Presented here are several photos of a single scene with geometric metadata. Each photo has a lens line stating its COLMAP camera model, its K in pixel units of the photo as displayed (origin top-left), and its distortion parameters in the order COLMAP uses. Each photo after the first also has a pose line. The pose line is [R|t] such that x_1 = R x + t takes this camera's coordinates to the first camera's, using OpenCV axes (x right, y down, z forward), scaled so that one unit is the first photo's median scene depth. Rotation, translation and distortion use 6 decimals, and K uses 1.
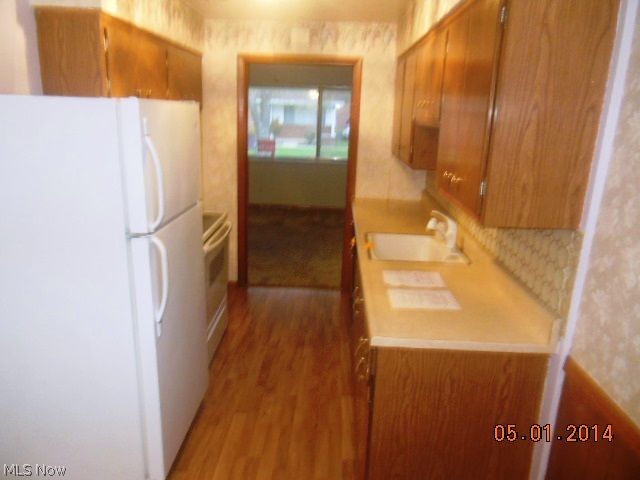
lens RADIAL K [[475.8, 0, 316.8], [0, 475.8, 238.4], [0, 0, 1]] dist [-0.009084, 0.005736]
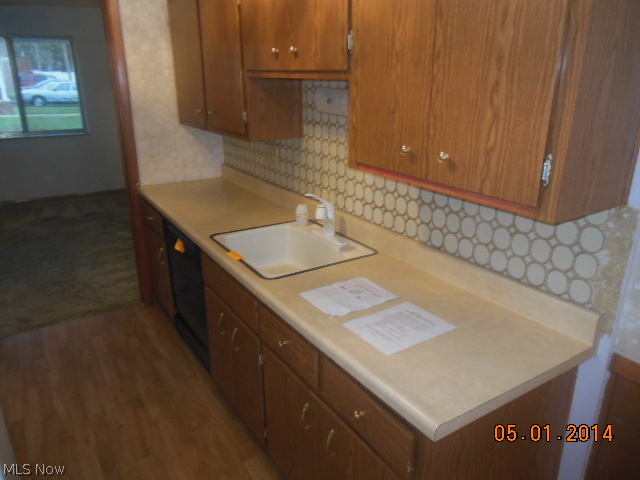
lens RADIAL K [[475.8, 0, 320.0], [0, 475.8, 243.2], [0, 0, 1]] dist [-0.009084, 0.005736]
pose [[0.822149, -0.224832, 0.522994, -0.144468], [0.174811, 0.974026, 0.143925, -0.076972], [-0.541768, -0.026903, 0.840097, 0.294294]]
